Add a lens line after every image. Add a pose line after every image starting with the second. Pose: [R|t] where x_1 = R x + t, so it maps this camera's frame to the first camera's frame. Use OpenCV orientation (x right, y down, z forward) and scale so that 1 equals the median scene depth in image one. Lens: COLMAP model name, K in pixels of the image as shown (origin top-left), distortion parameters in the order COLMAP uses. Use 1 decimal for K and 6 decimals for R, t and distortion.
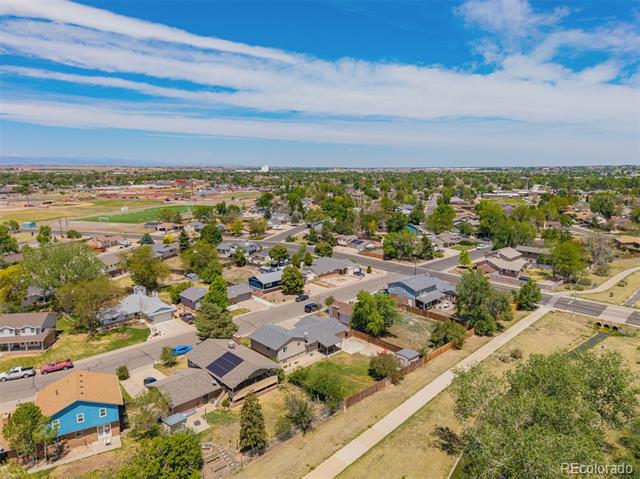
lens RADIAL K [[411.5, 0, 307.1], [0, 411.5, 247.0], [0, 0, 1]] dist [0.029788, -0.001353]
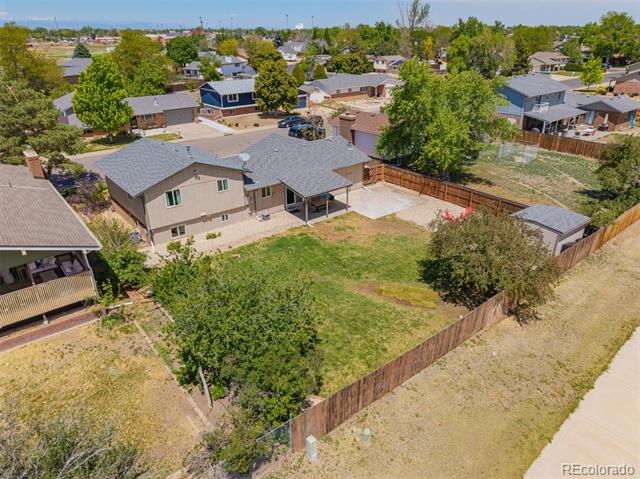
lens RADIAL K [[432.7, 0, 315.1], [0, 432.7, 244.5], [0, 0, 1]] dist [0.018897, -0.017953]
pose [[0.997718, 0.030025, -0.060482, 0.074896], [-0.012336, 0.961679, 0.273899, 0.167960], [0.066388, -0.272528, 0.959855, 0.590252]]
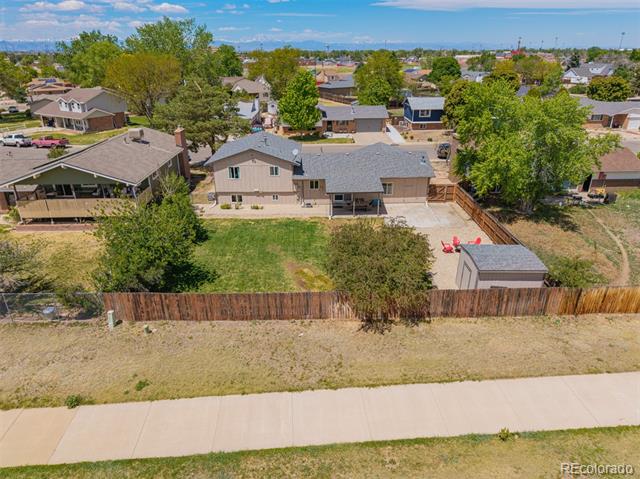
lens RADIAL K [[432.7, 0, 319.7], [0, 432.7, 240.3], [0, 0, 1]] dist [0.018897, -0.017953]
pose [[0.751617, 0.263485, -0.604687, 0.290164], [-0.118332, 0.955740, 0.269367, 0.161901], [0.648898, -0.130907, 0.749529, 0.621932]]
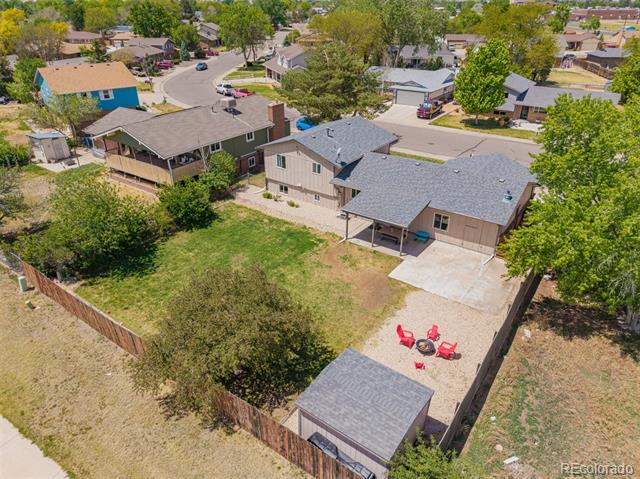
lens RADIAL K [[432.7, 0, 321.4], [0, 432.7, 241.3], [0, 0, 1]] dist [0.018897, -0.017953]
pose [[0.220610, 0.477789, -0.850323, 0.325897], [-0.178031, 0.876882, 0.446523, 0.105585], [0.958977, 0.052877, 0.278510, 0.825052]]
